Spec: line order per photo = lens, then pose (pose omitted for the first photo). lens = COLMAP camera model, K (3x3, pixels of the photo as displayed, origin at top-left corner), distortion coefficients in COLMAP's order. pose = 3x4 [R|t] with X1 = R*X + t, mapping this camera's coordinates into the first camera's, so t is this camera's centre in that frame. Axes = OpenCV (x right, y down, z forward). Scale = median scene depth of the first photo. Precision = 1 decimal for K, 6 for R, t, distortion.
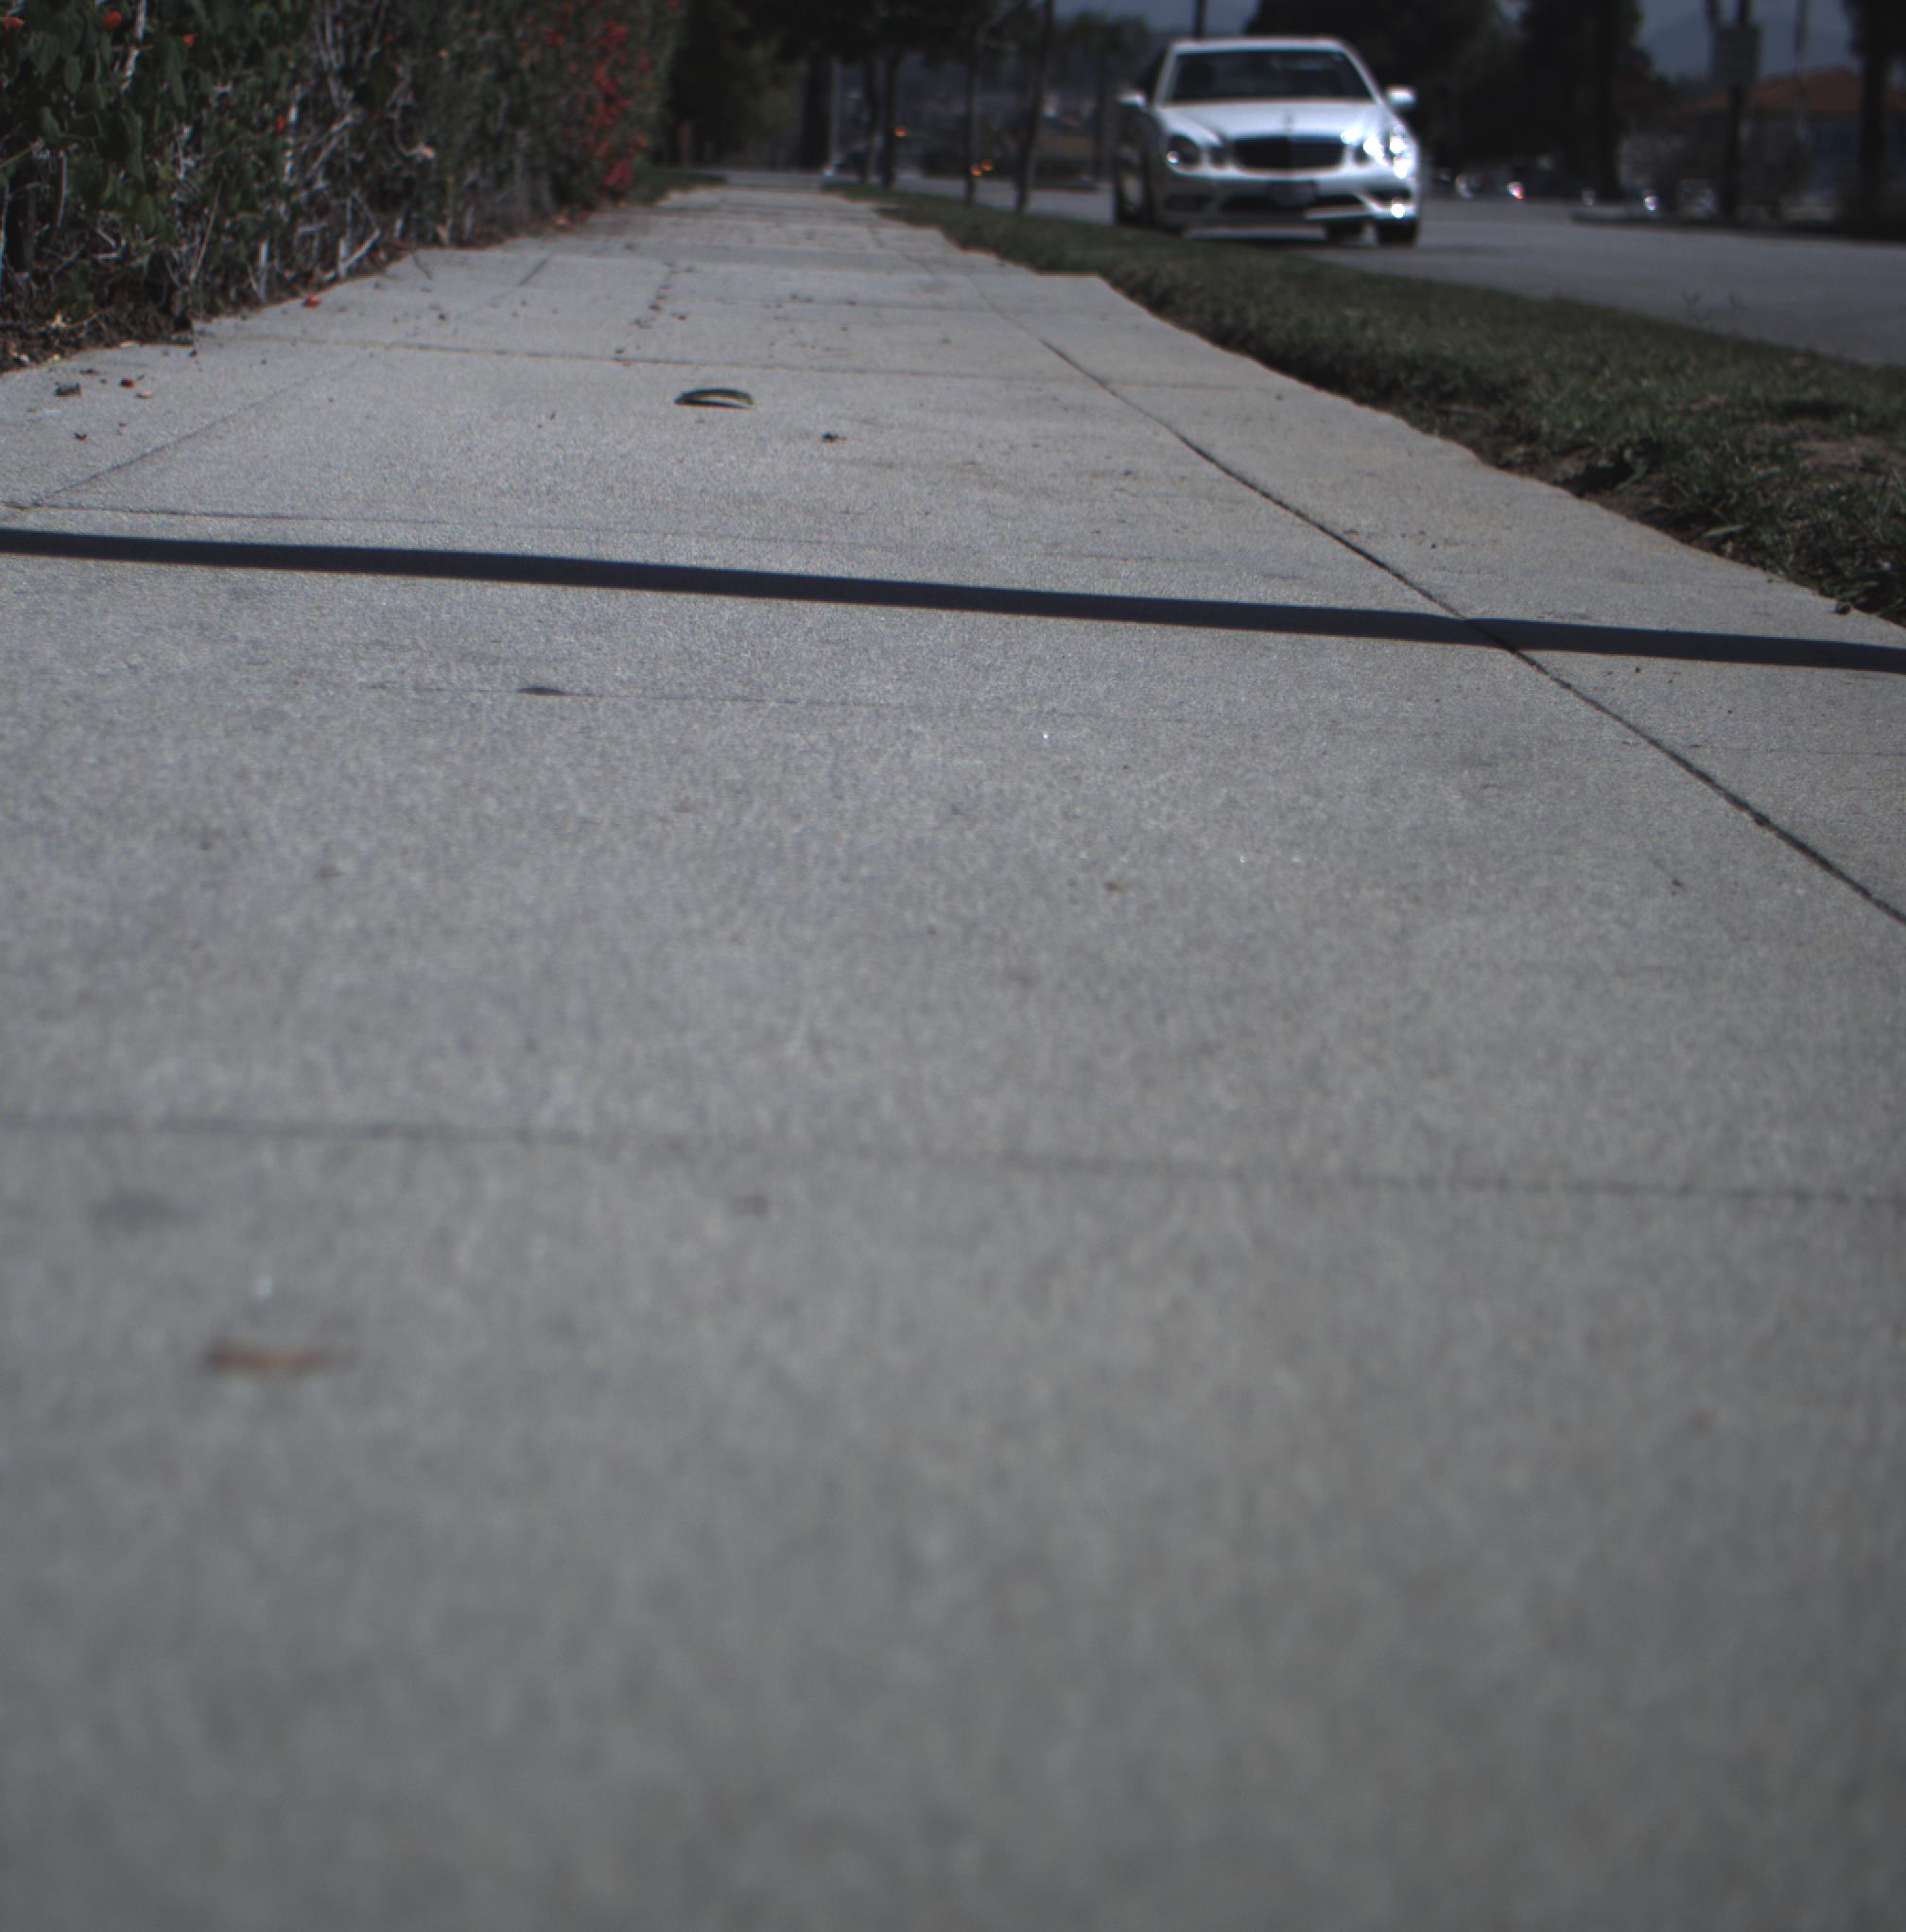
lens RADIAL K [[4167.4, 0, 692.1], [0, 4167.4, 965.4], [0, 0, 1]] dist [-0.189993, 0.687357]
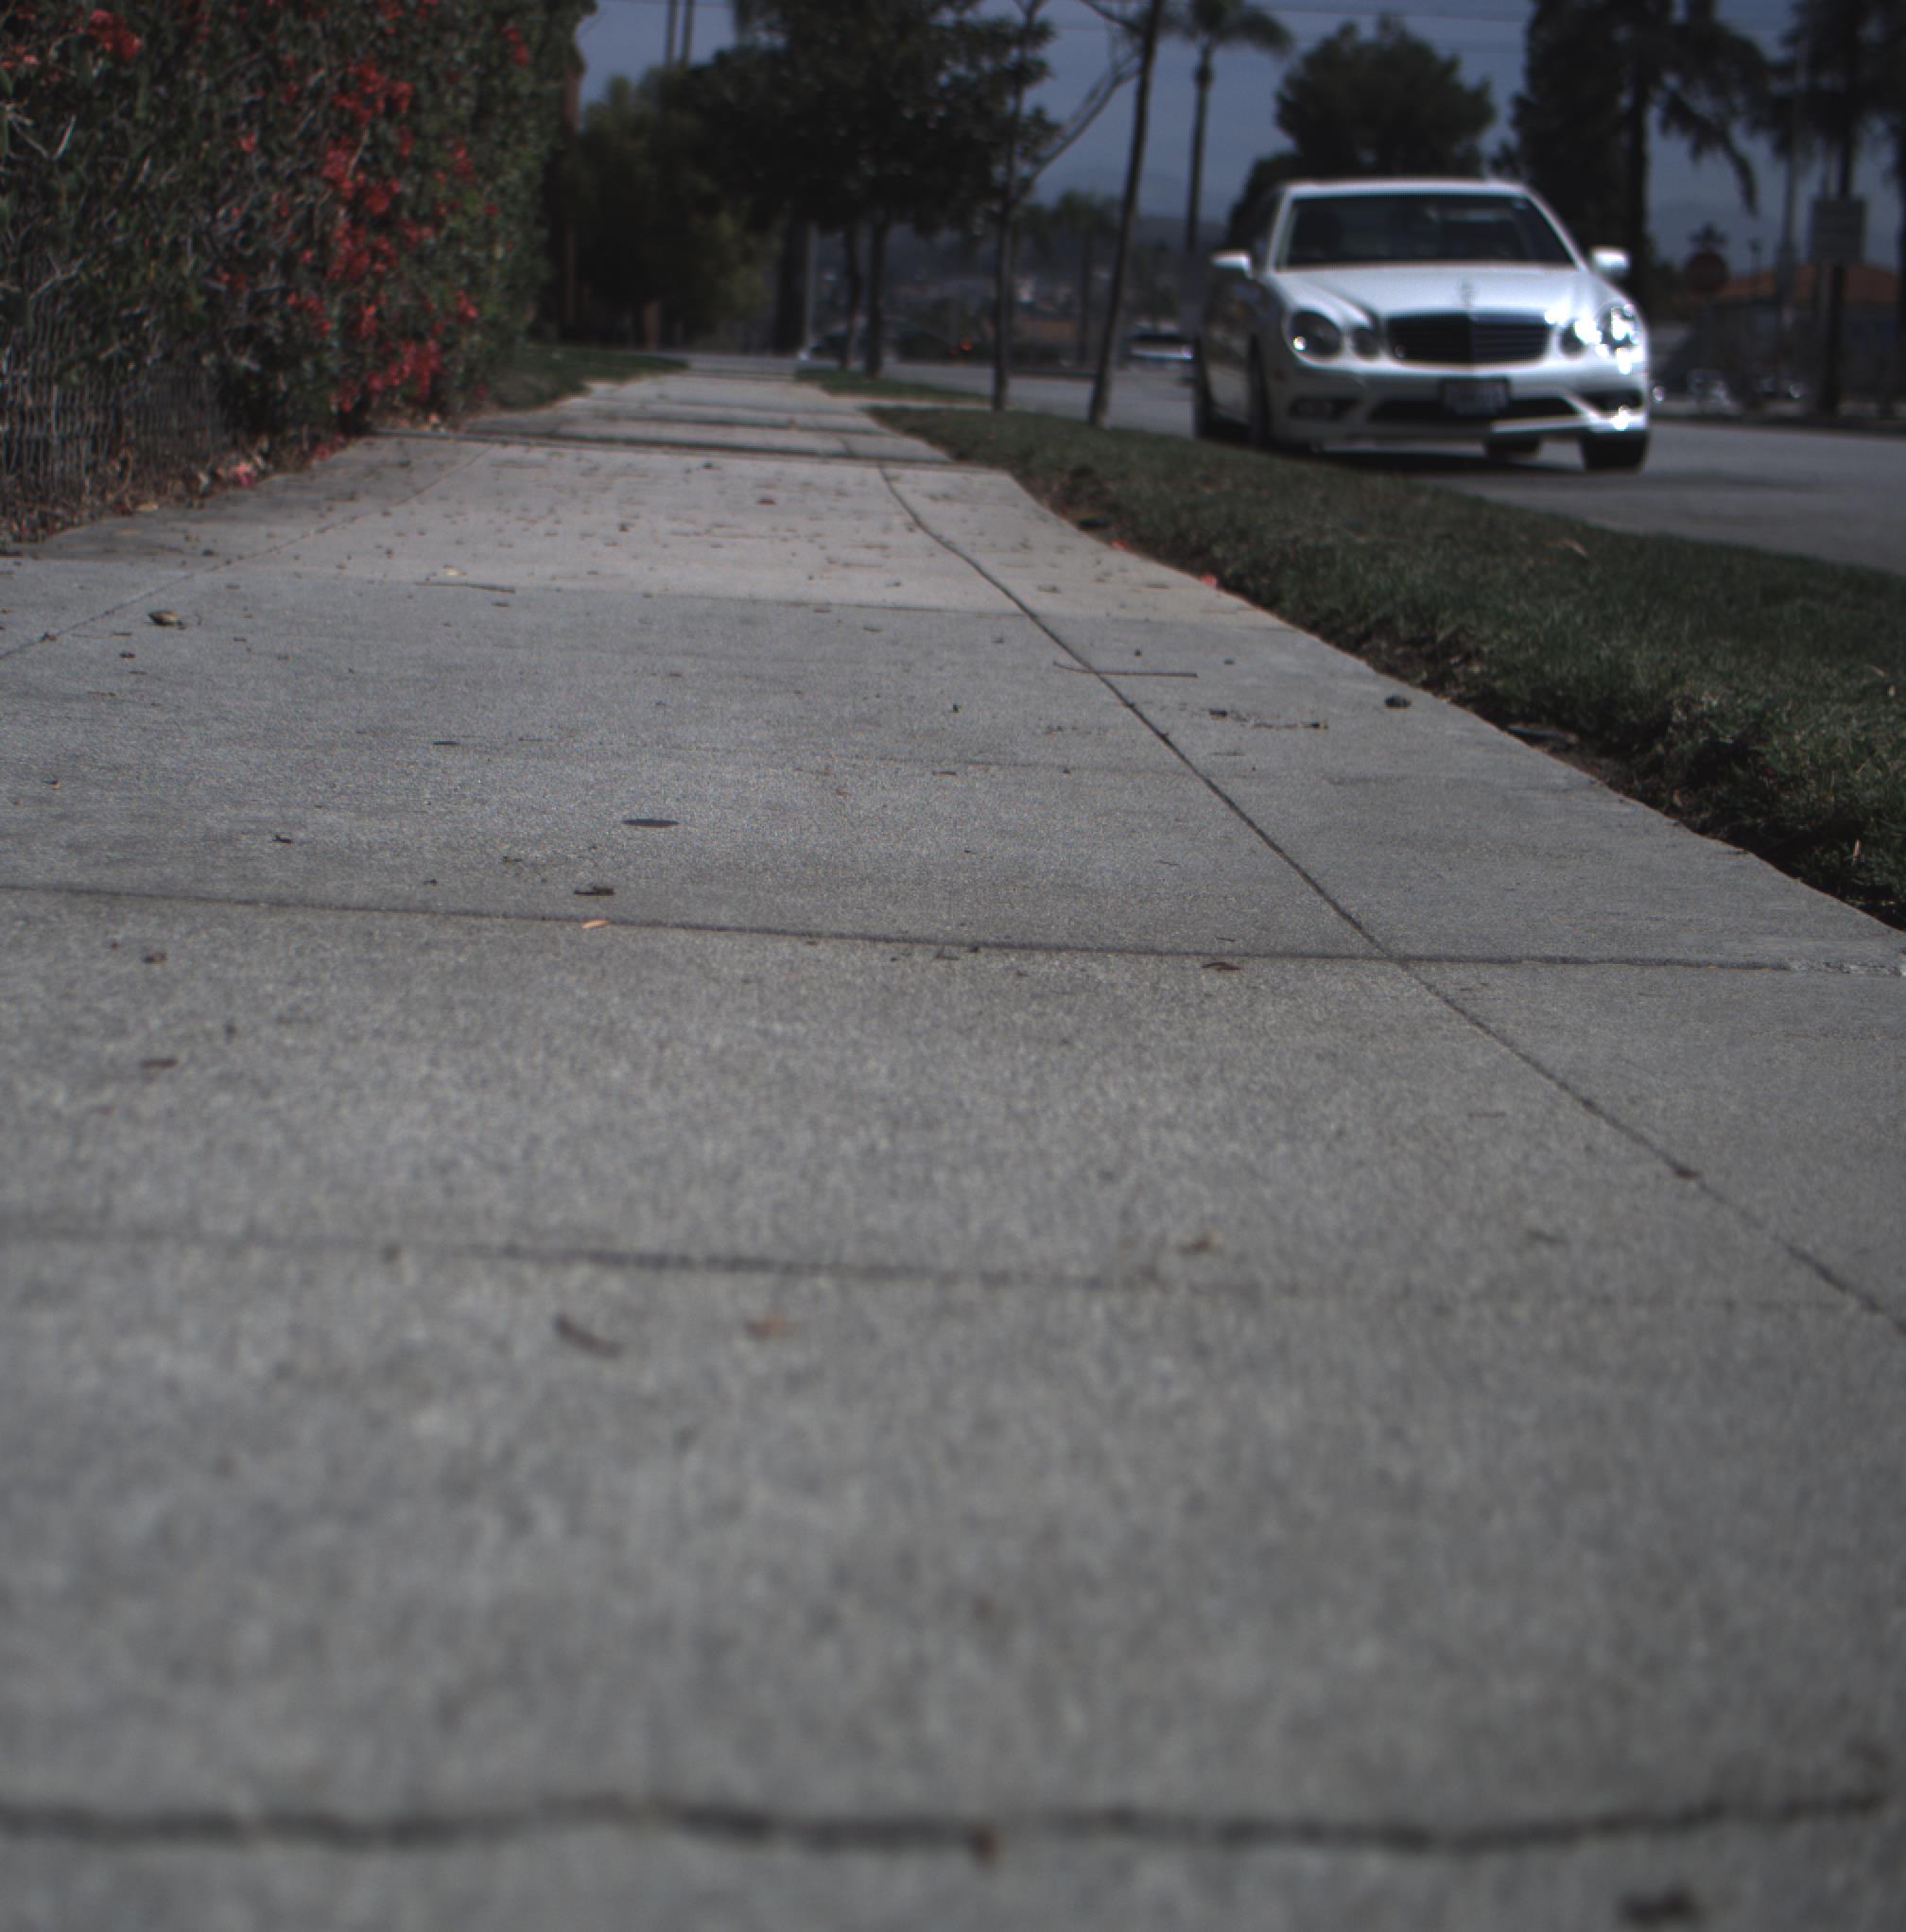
lens RADIAL K [[4167.4, 0, 692.1], [0, 4167.4, 965.4], [0, 0, 1]] dist [-0.189993, 0.687357]
pose [[0.999956, 0.006416, 0.006880, 0.010064], [-0.006114, 0.999053, -0.043079, -0.060403], [-0.007150, 0.043035, 0.999048, 0.310434]]
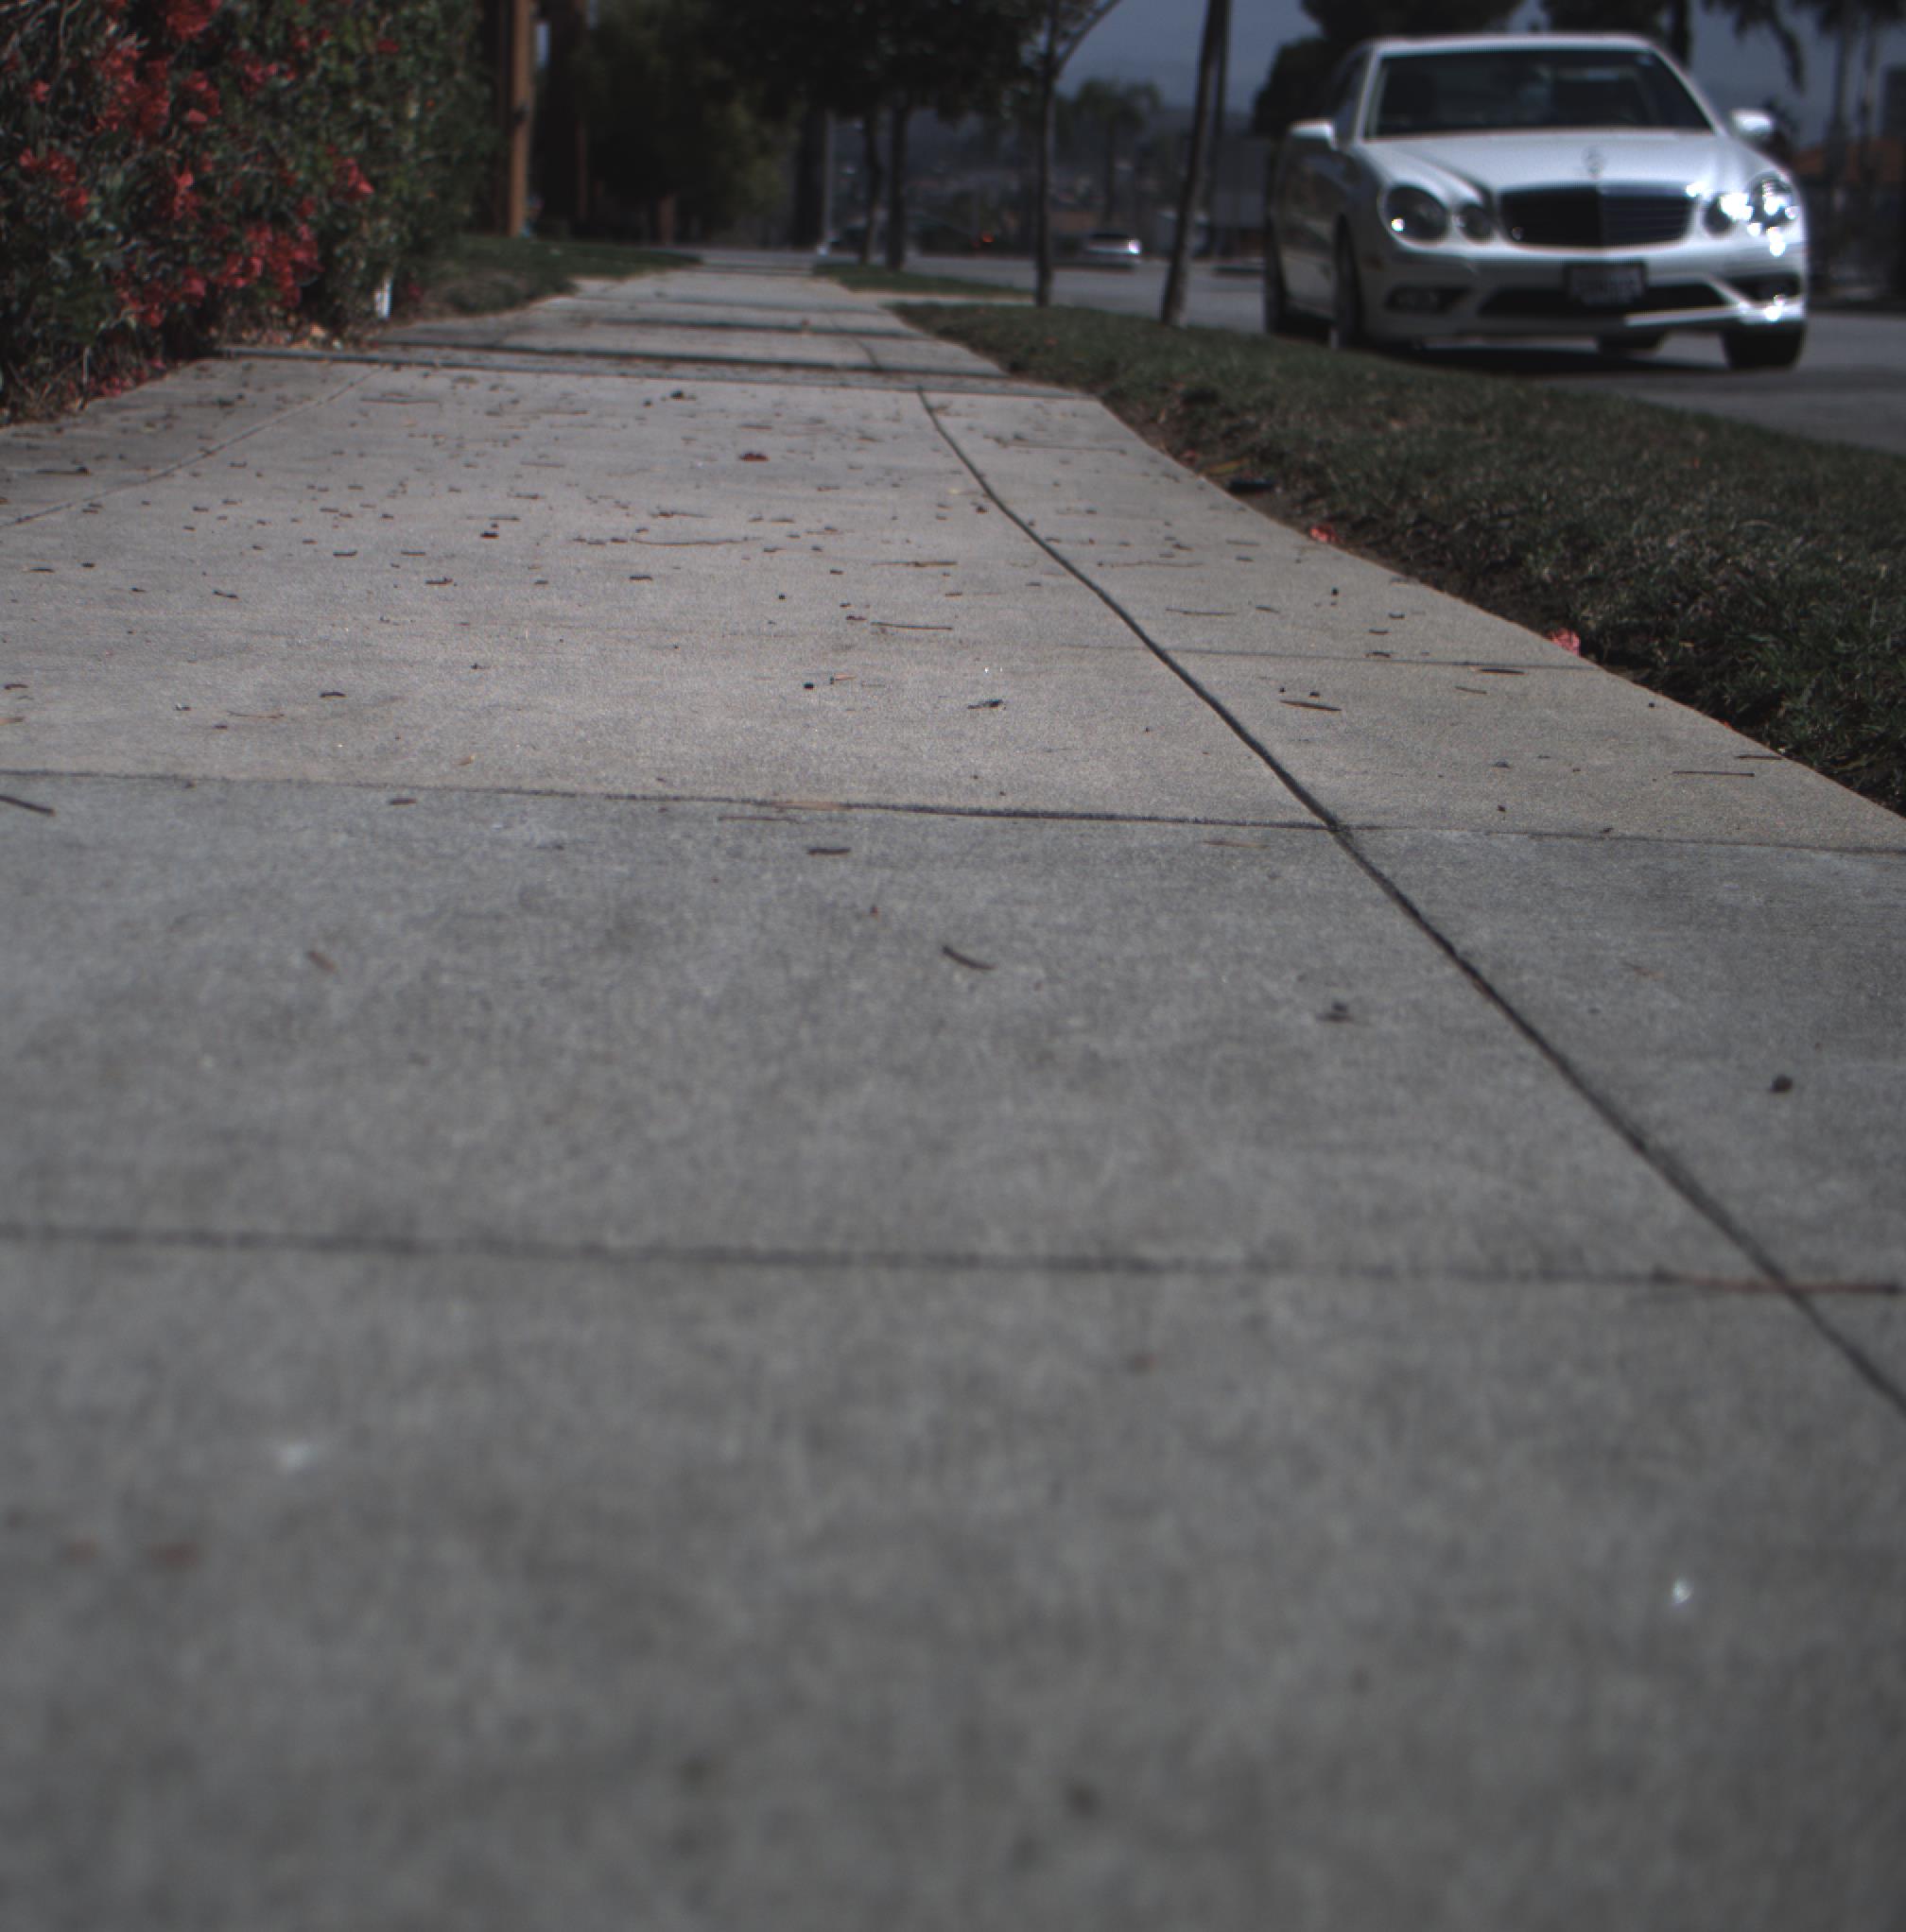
lens RADIAL K [[4167.4, 0, 692.1], [0, 4167.4, 965.4], [0, 0, 1]] dist [-0.189993, 0.687357]
pose [[0.999987, -0.005007, 0.000407, 0.014047], [0.005013, 0.999814, -0.018638, -0.078401], [-0.000314, 0.018640, 0.999826, 0.408549]]
